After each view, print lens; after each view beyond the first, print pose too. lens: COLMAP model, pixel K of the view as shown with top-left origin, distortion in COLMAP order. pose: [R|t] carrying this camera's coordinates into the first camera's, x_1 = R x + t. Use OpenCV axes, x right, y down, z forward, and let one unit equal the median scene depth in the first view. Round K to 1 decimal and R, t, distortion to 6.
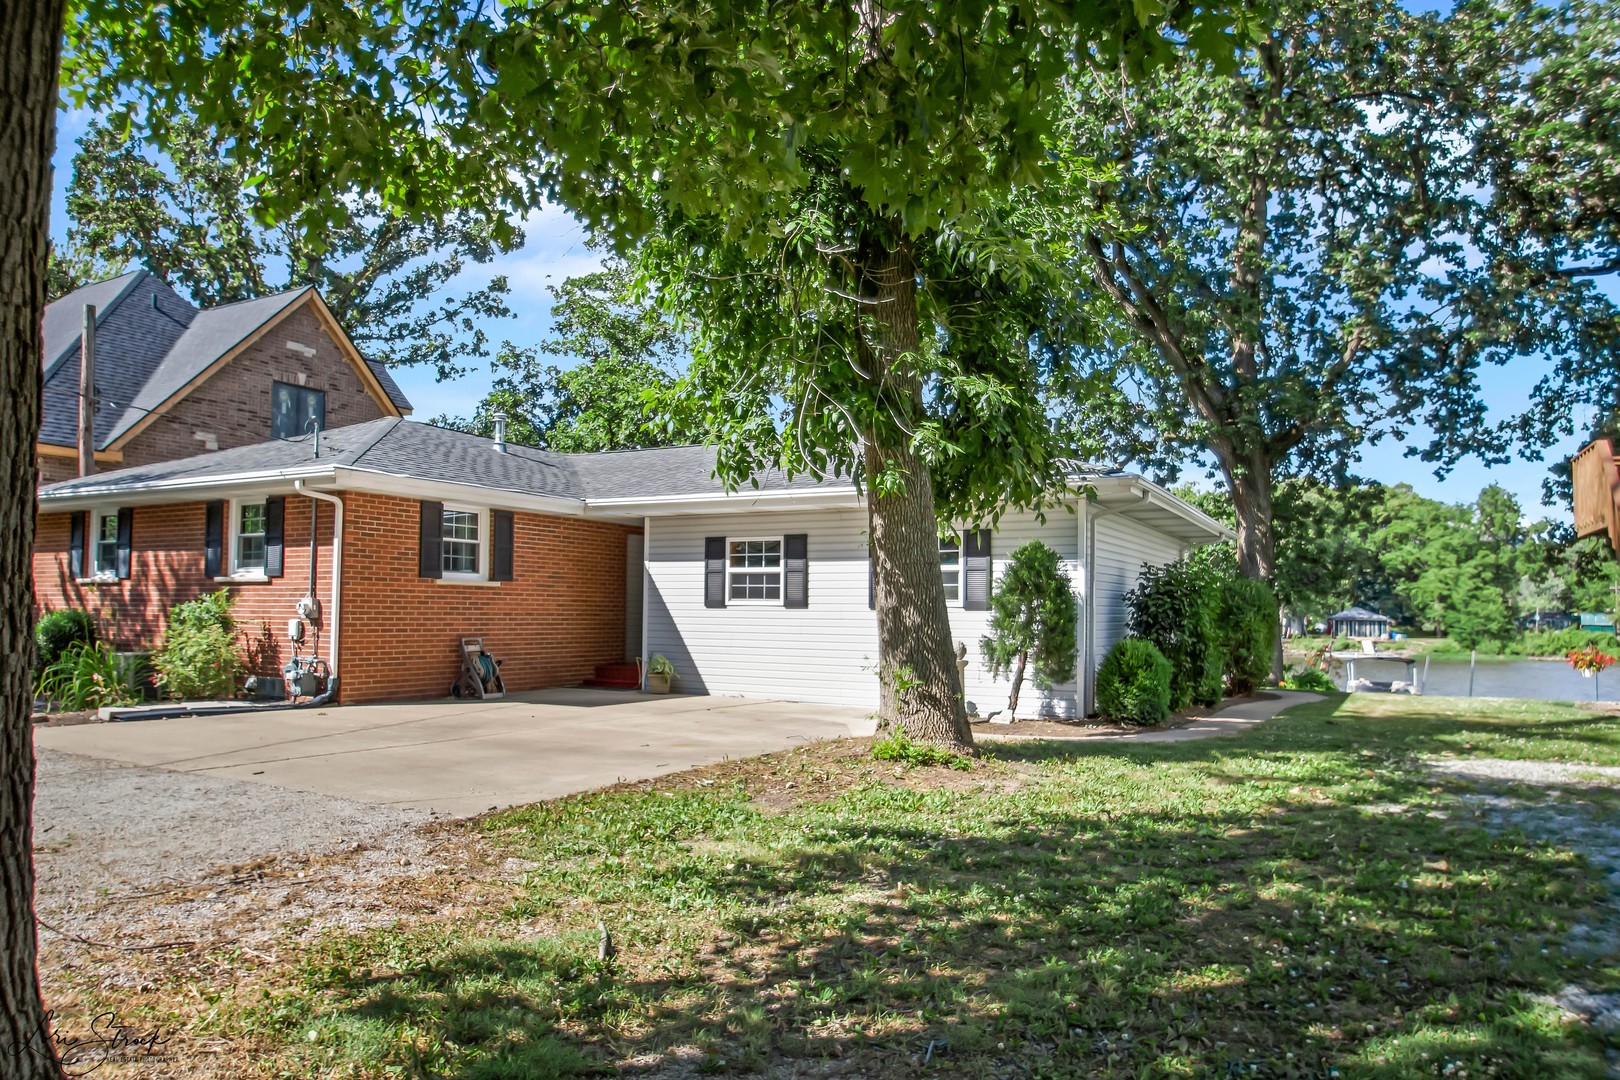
lens RADIAL K [[1065.8, 0, 805.1], [0, 1065.8, 555.0], [0, 0, 1]] dist [-0.020779, -0.002928]
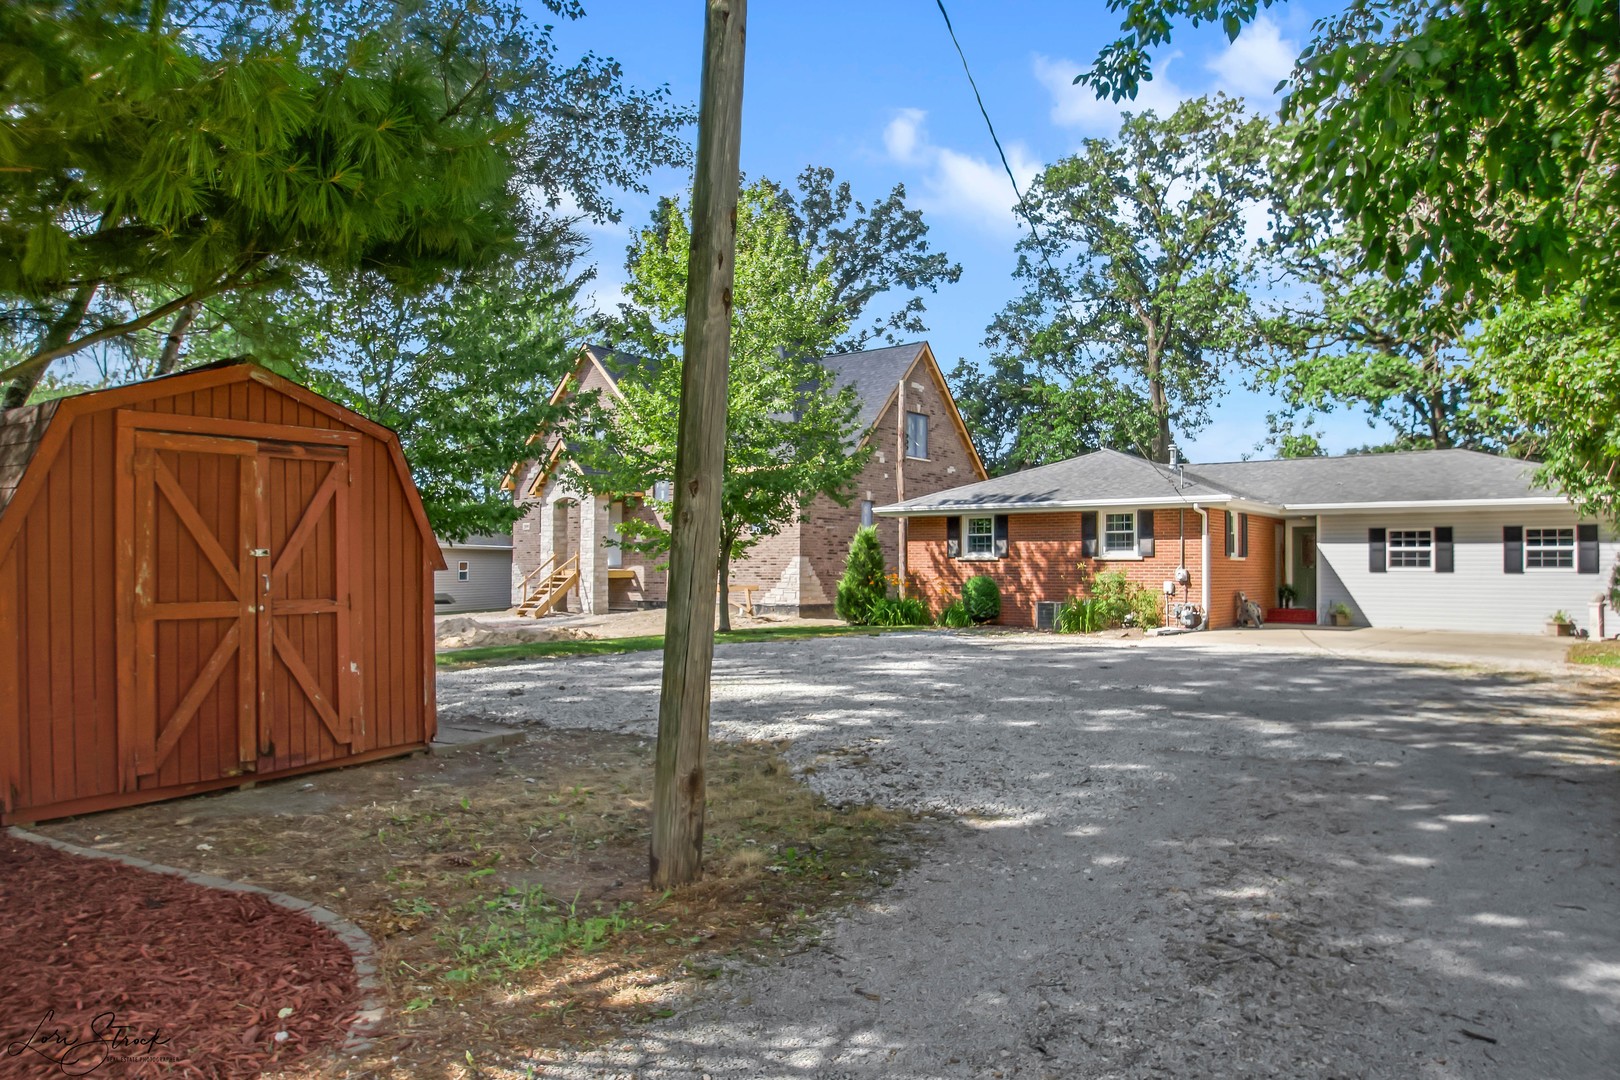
lens RADIAL K [[1065.8, 0, 805.1], [0, 1065.8, 555.0], [0, 0, 1]] dist [-0.020779, -0.002928]
pose [[0.989131, -0.008275, -0.146807, -0.706160], [0.013952, 0.999192, 0.037684, -0.048667], [0.146377, -0.039323, 0.988447, -0.694674]]
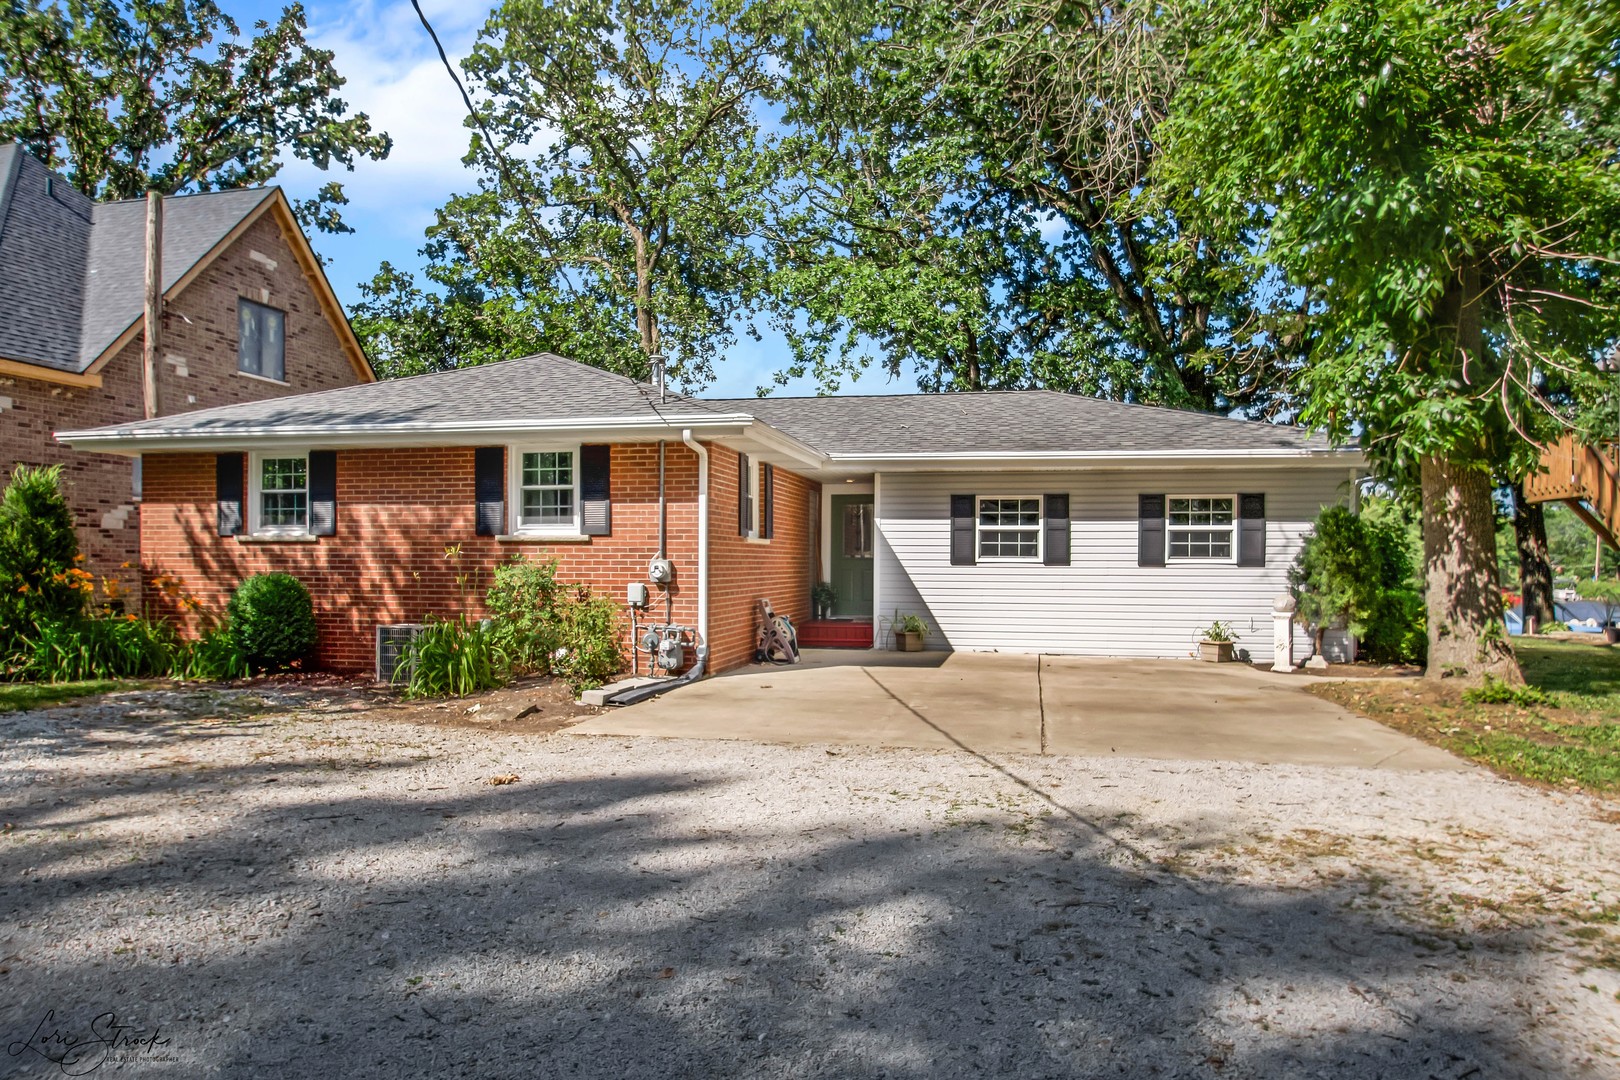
lens RADIAL K [[1065.8, 0, 805.1], [0, 1065.8, 555.0], [0, 0, 1]] dist [-0.020779, -0.002928]
pose [[0.954159, -0.005020, 0.299258, -0.533916], [-0.010020, 0.998763, 0.048703, -0.007508], [-0.299132, -0.049469, 0.952929, 0.087537]]
